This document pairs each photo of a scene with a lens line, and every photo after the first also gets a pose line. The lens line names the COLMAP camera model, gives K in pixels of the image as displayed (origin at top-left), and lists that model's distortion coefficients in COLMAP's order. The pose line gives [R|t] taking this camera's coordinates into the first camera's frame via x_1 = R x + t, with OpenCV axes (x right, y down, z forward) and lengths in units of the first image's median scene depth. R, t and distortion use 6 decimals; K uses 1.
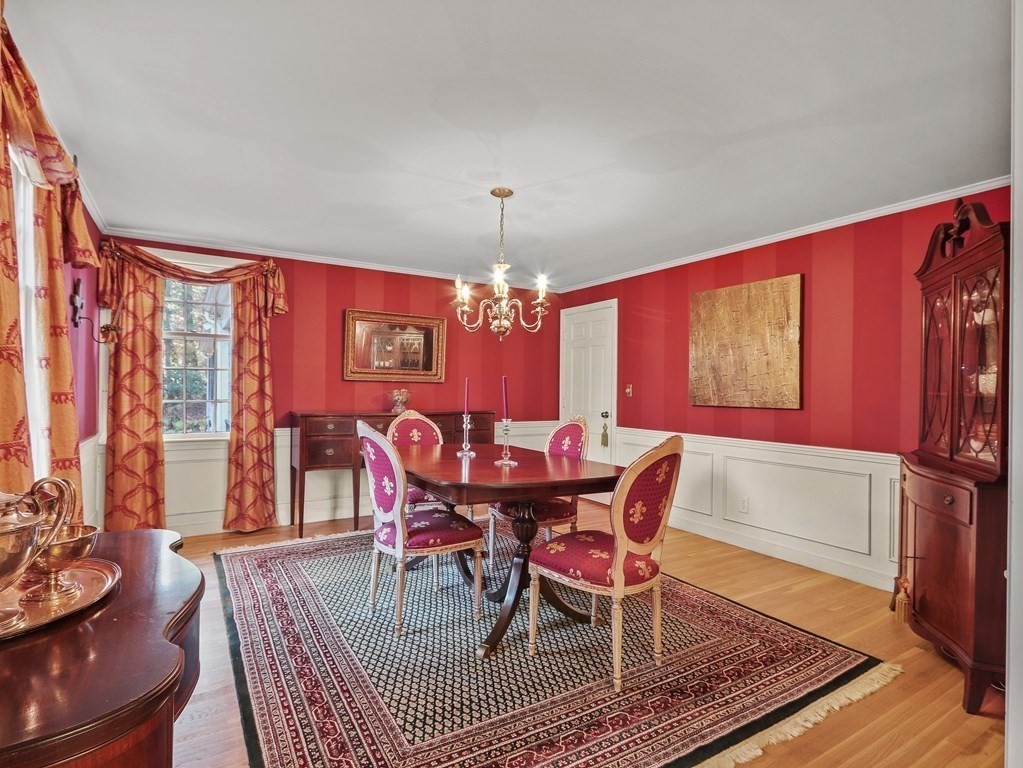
lens RADIAL K [[527.1, 0, 513.1], [0, 527.1, 387.5], [0, 0, 1]] dist [0.001338, -0.003413]
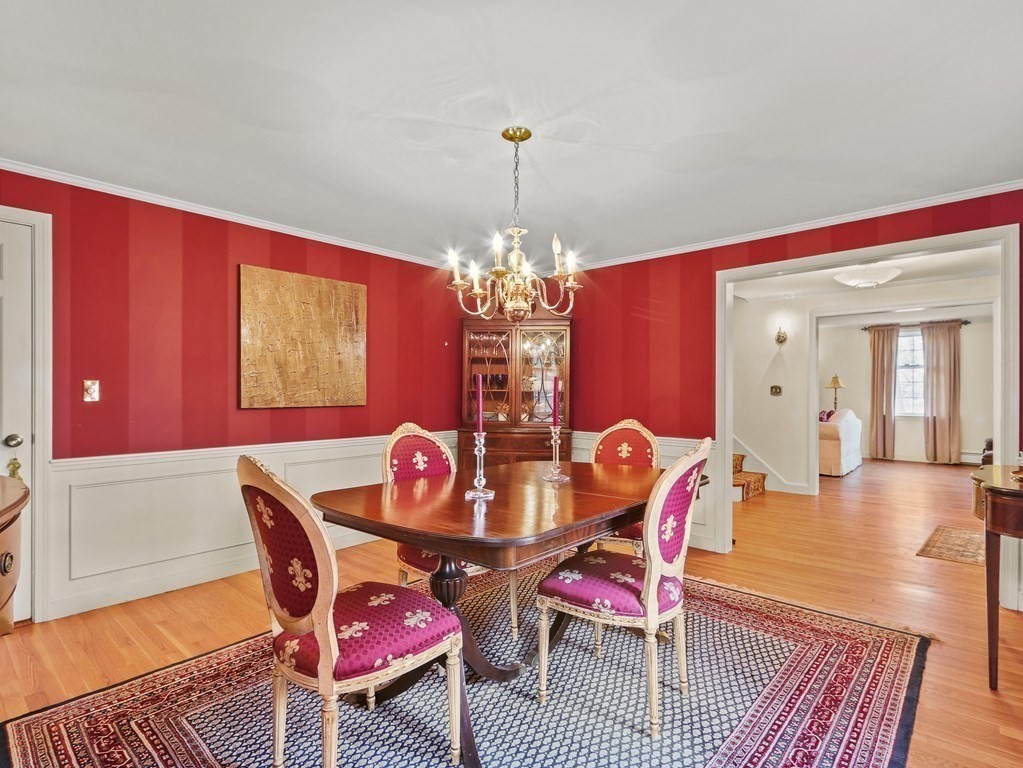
lens RADIAL K [[527.1, 0, 513.1], [0, 527.1, 390.4], [0, 0, 1]] dist [0.001338, -0.003413]
pose [[-0.285147, -0.013632, 0.958387, -1.047587], [-0.009195, 0.999892, 0.011486, -0.011288], [-0.958440, -0.005537, -0.285241, 1.692276]]
